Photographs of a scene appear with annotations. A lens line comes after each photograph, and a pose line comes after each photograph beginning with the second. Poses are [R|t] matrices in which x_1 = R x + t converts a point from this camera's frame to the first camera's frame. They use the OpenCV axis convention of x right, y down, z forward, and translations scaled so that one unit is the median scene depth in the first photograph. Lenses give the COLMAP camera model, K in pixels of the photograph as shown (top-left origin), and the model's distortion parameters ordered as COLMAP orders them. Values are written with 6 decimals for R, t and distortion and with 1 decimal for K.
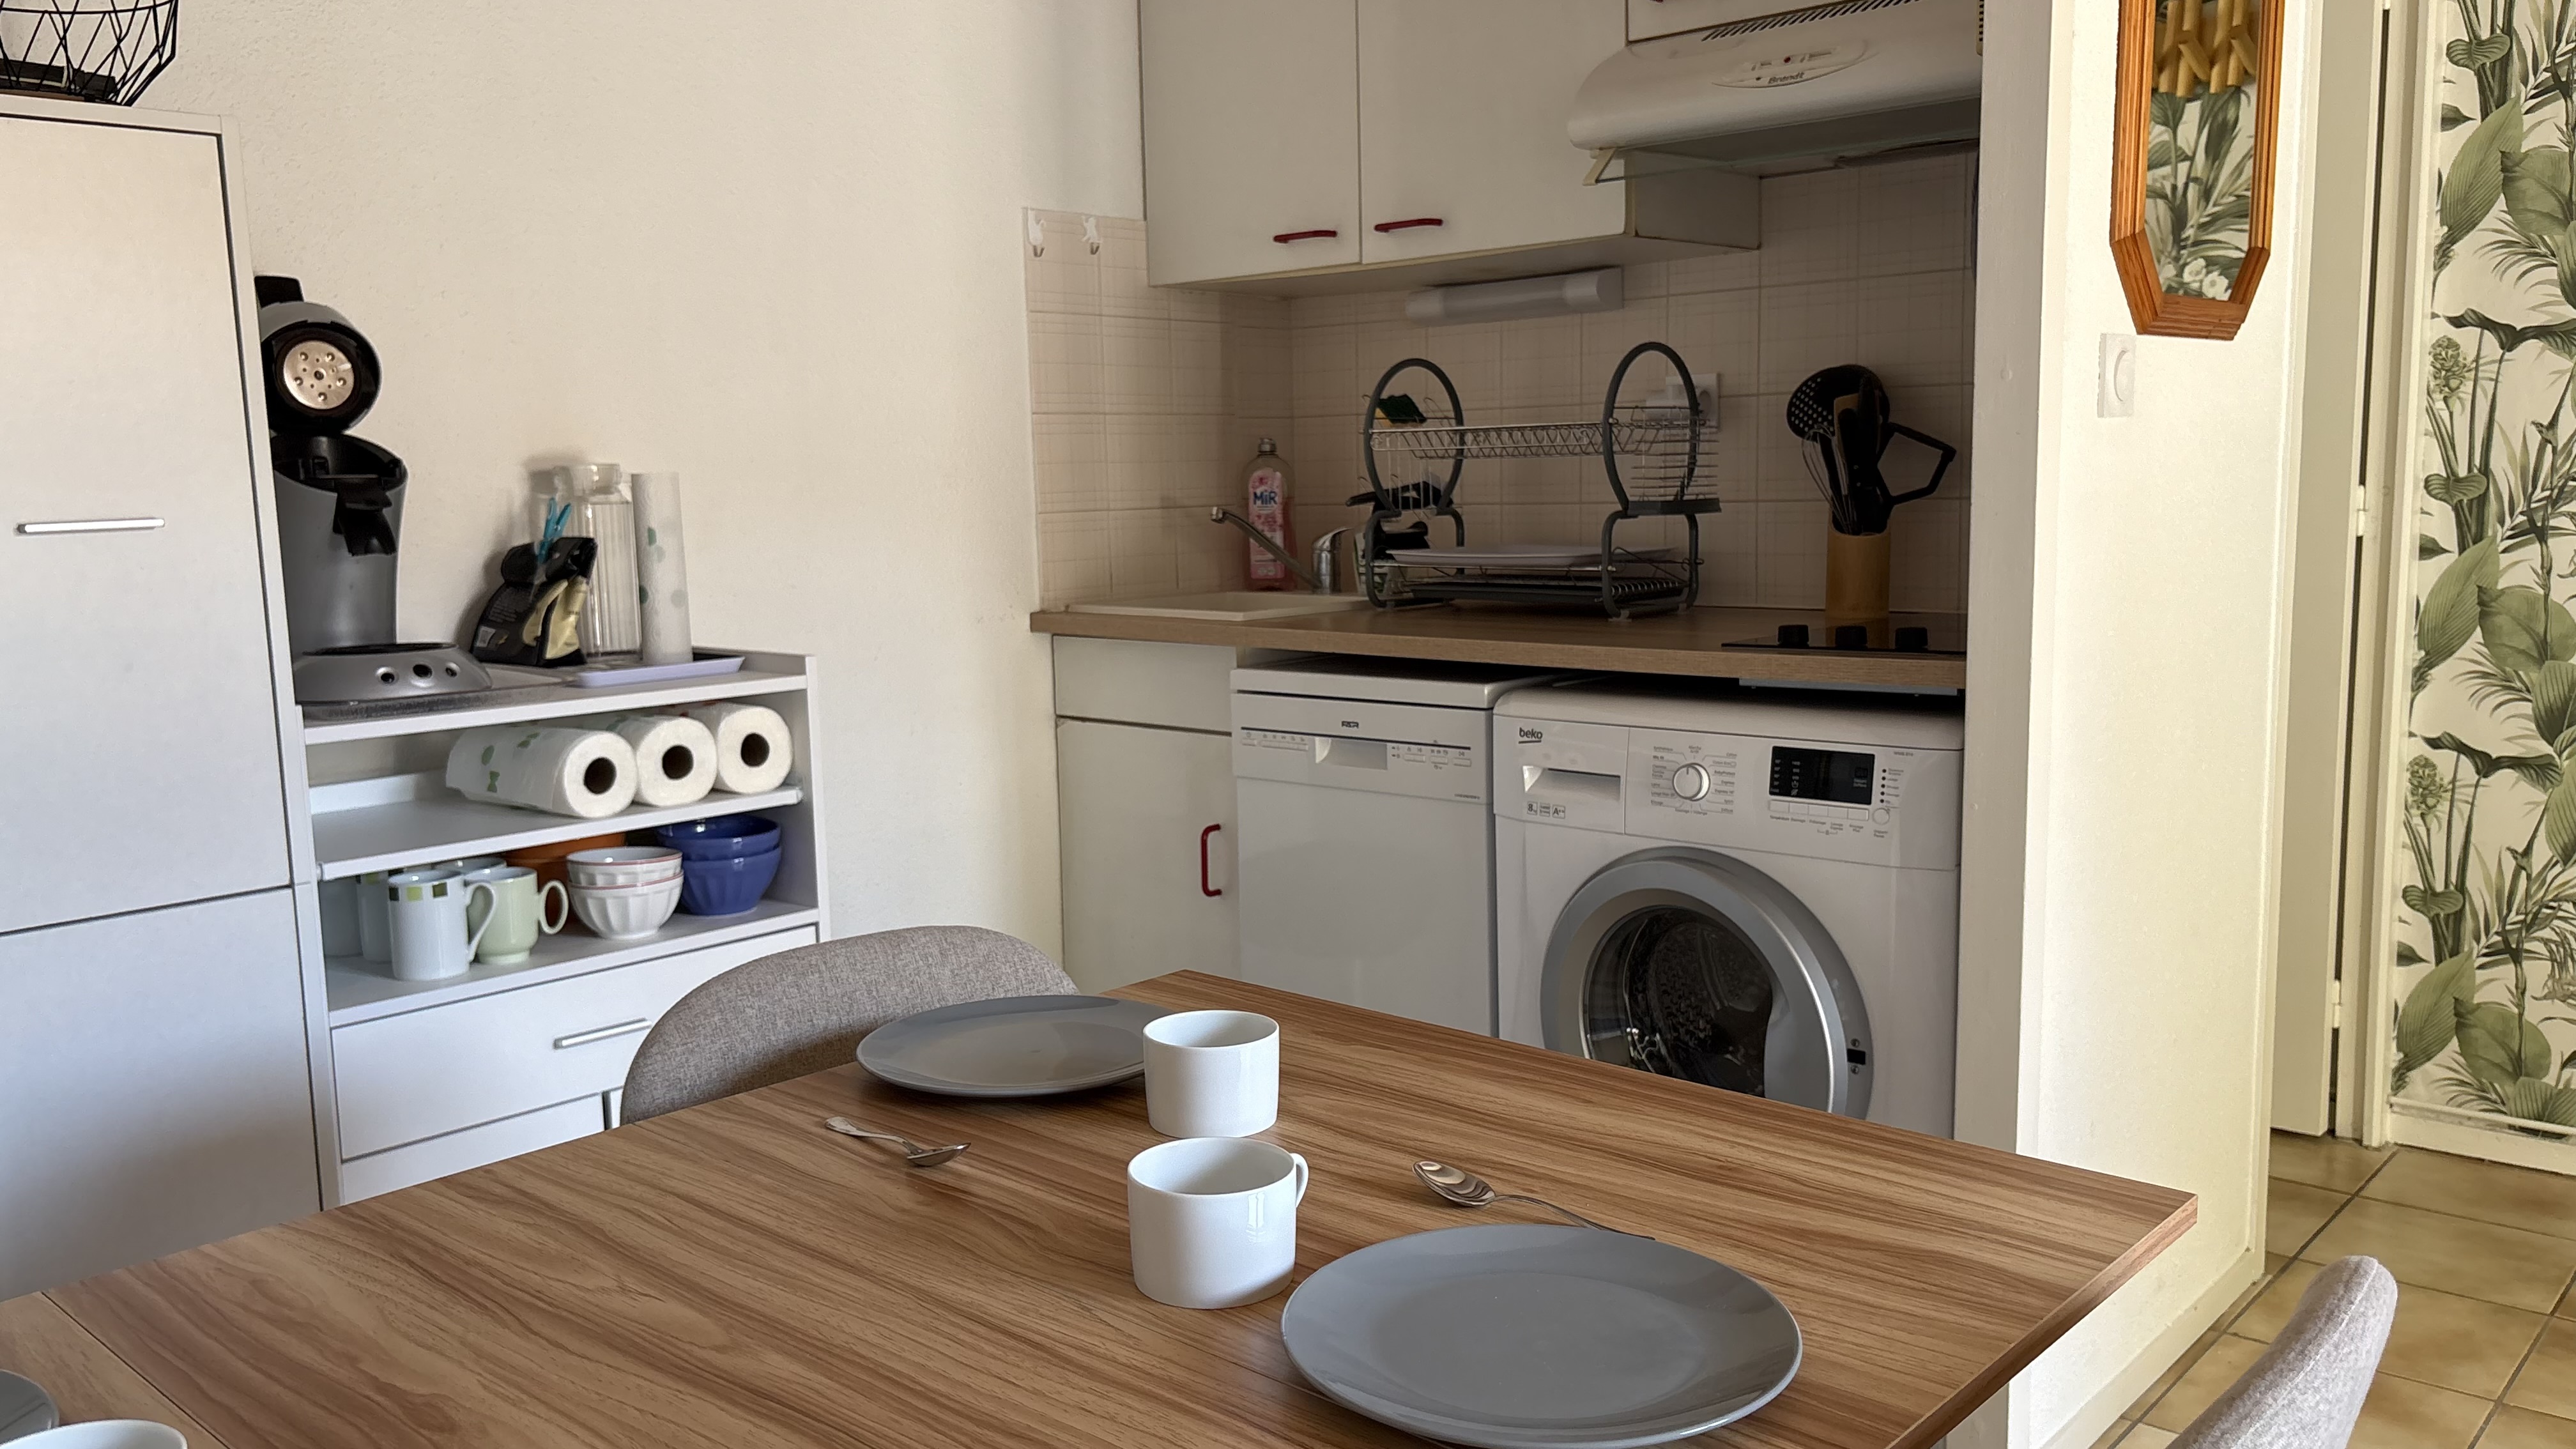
lens RADIAL K [[1994.0, 0, 1278.3], [0, 1994.0, 732.8], [0, 0, 1]] dist [0.010336, 0.001832]
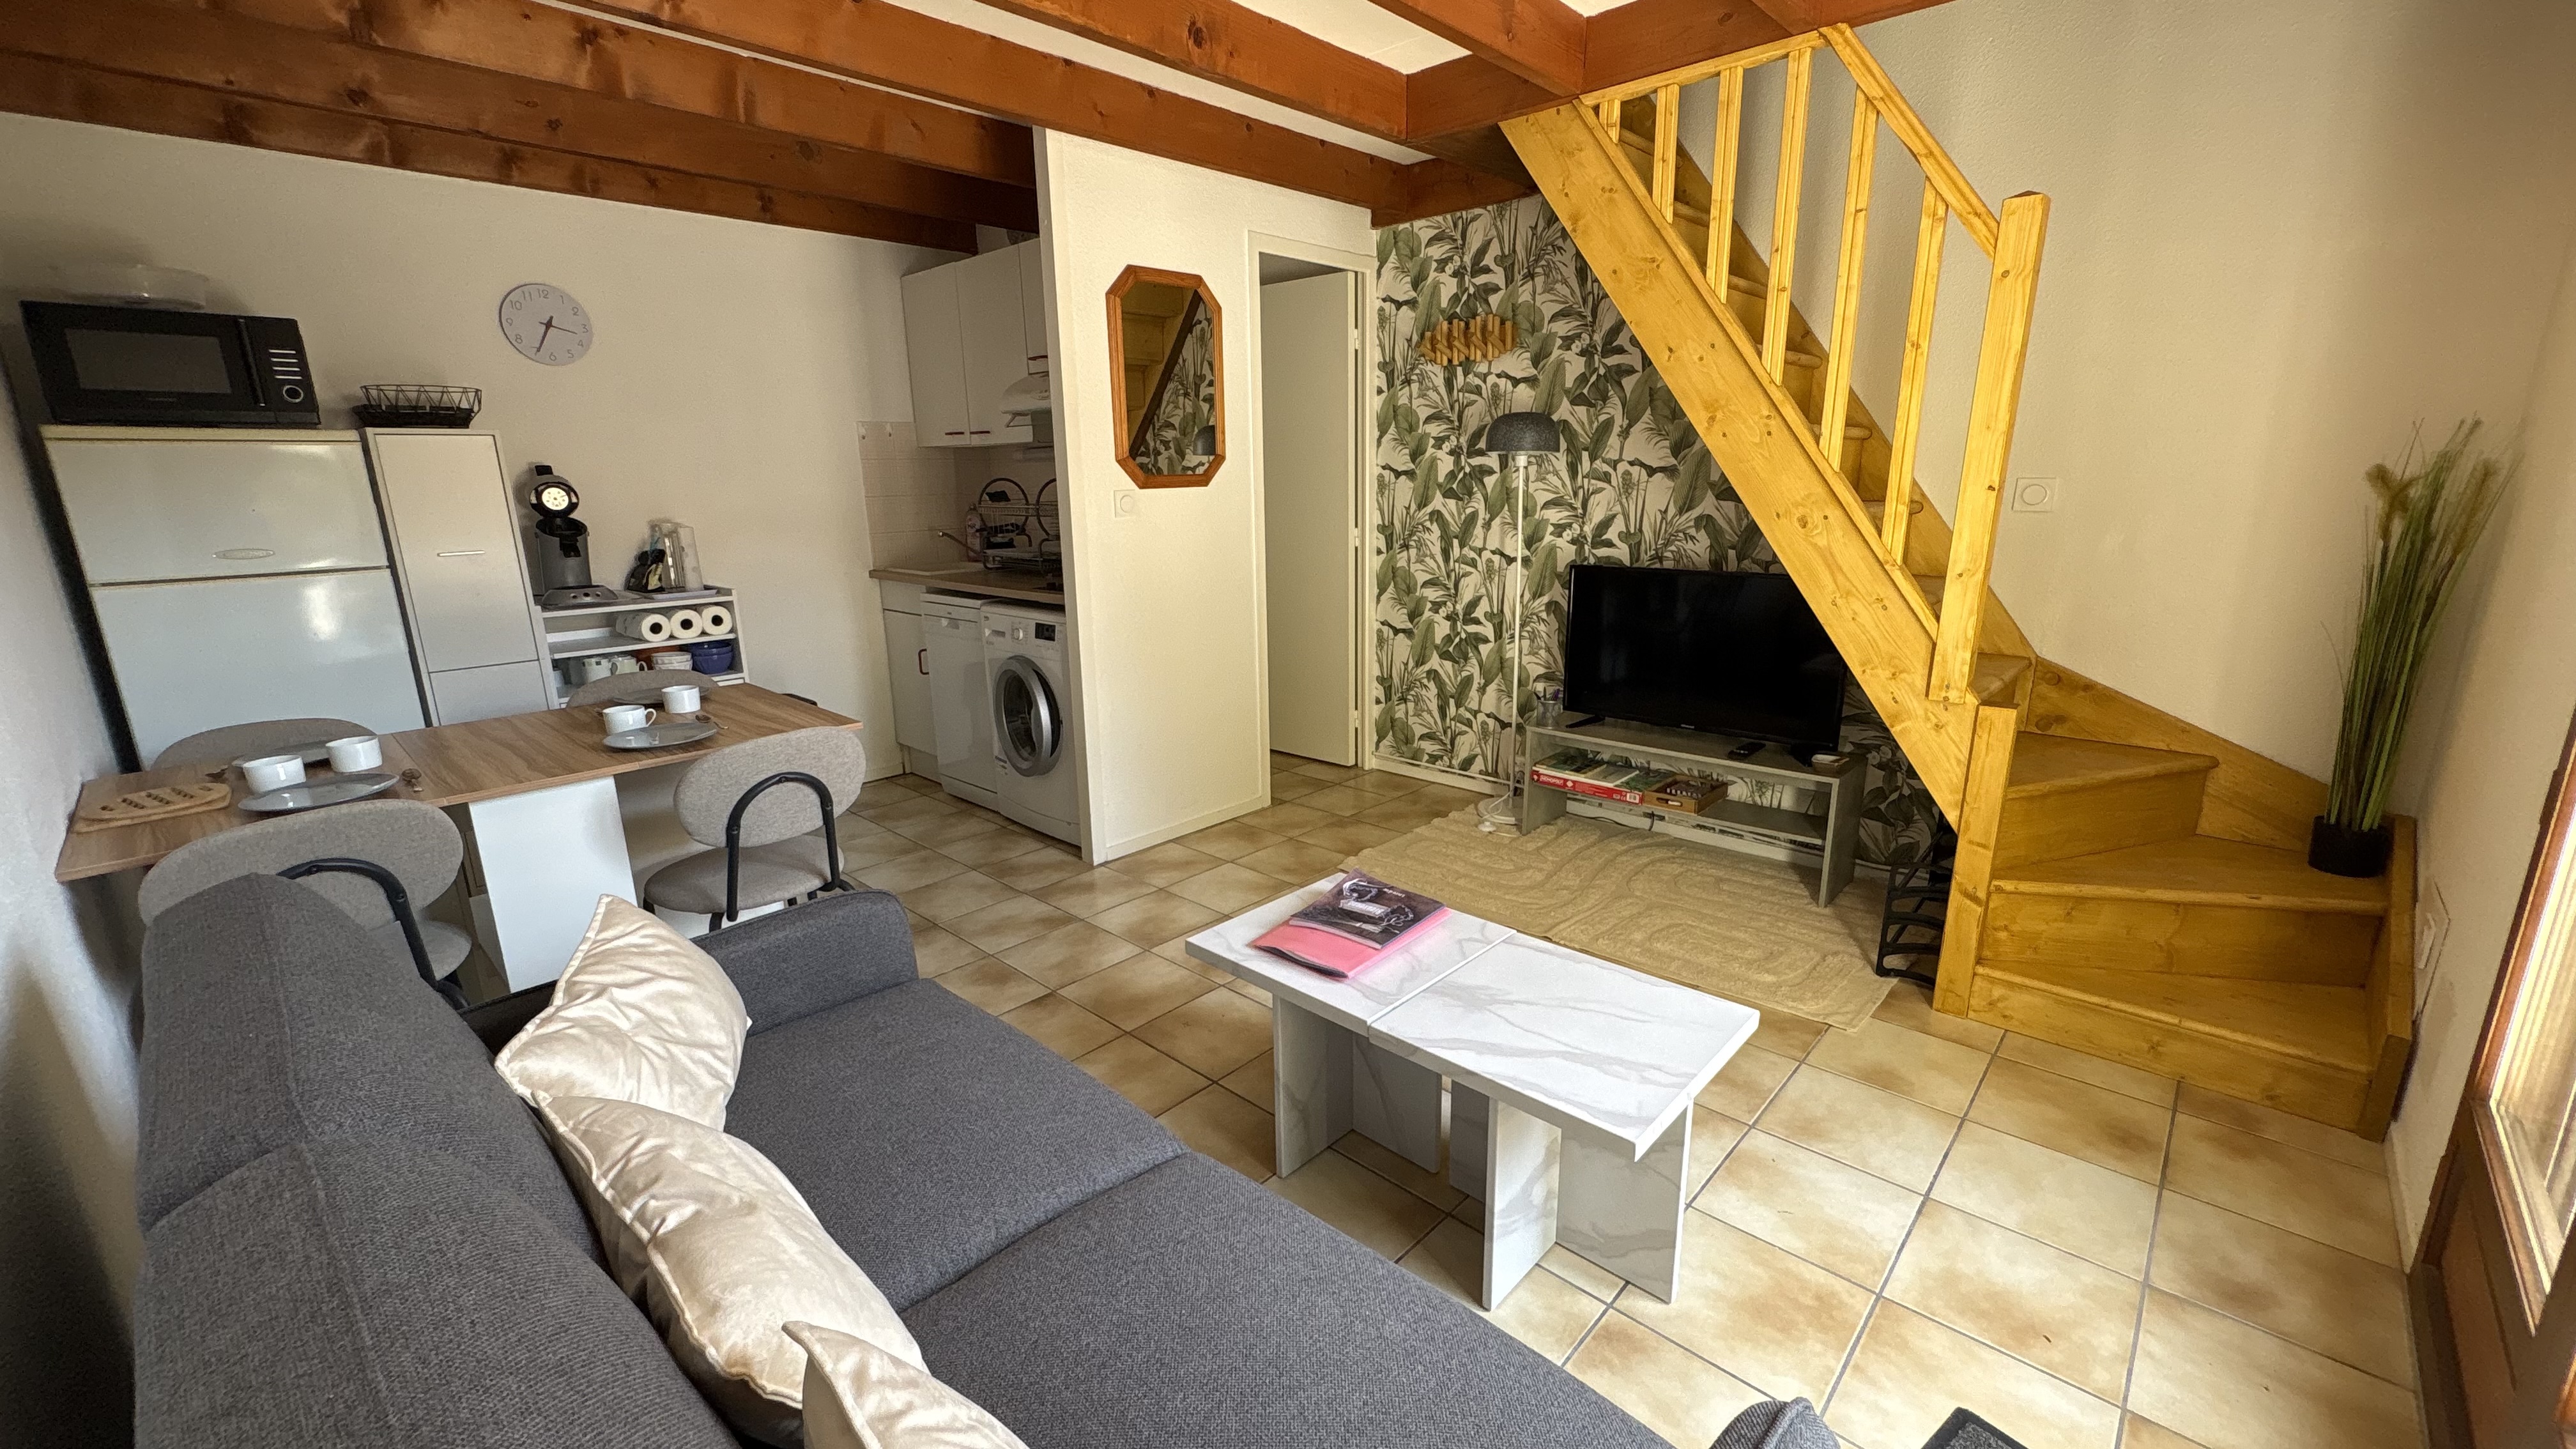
lens RADIAL K [[1039.3, 0, 1281.1], [0, 1039.3, 729.4], [0, 0, 1]] dist [0.006166, -0.000457]
pose [[0.999670, 0.012637, -0.022375, 0.584962], [-0.009975, 0.993279, 0.115311, -0.016425], [0.023682, -0.115050, 0.993077, -0.535478]]
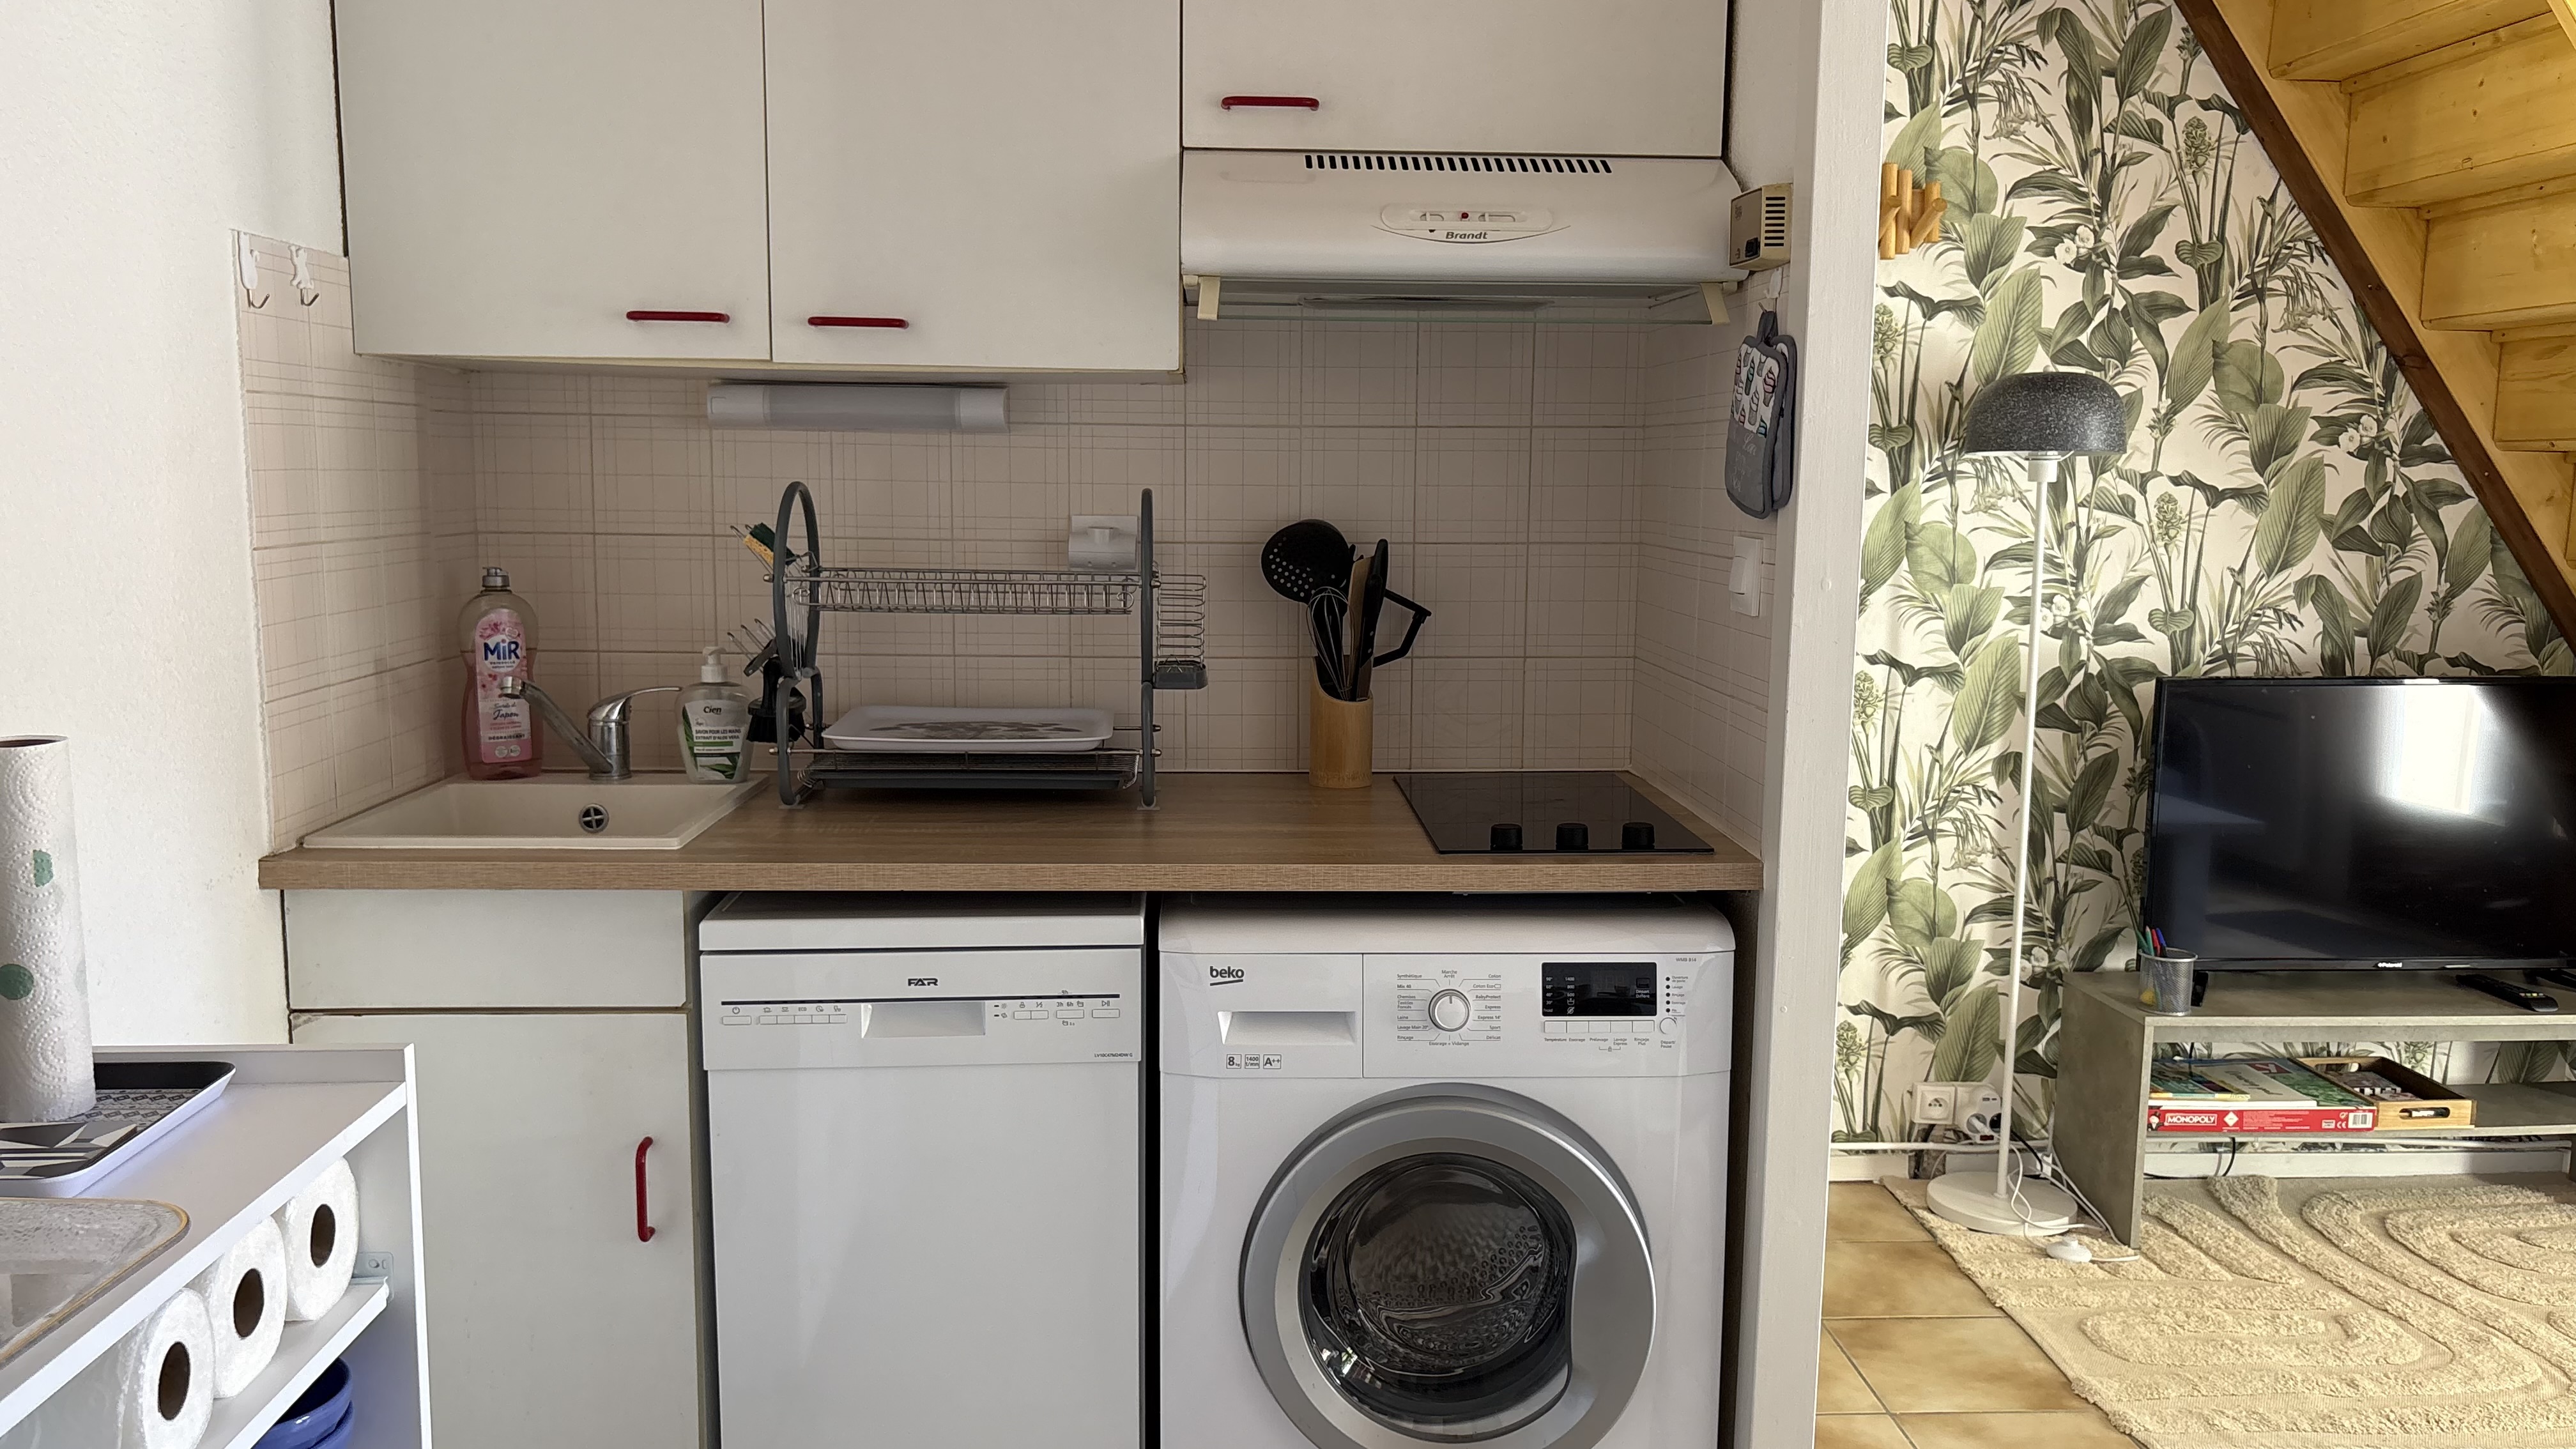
lens RADIAL K [[1975.8, 0, 1365.6], [0, 1975.8, 732.0], [0, 0, 1]] dist [0.017169, 0.002571]
pose [[0.697718, -0.063295, 0.713571, -0.400386], [0.067353, 0.997473, 0.022621, -0.111050], [-0.713199, 0.032278, 0.700218, 0.361969]]
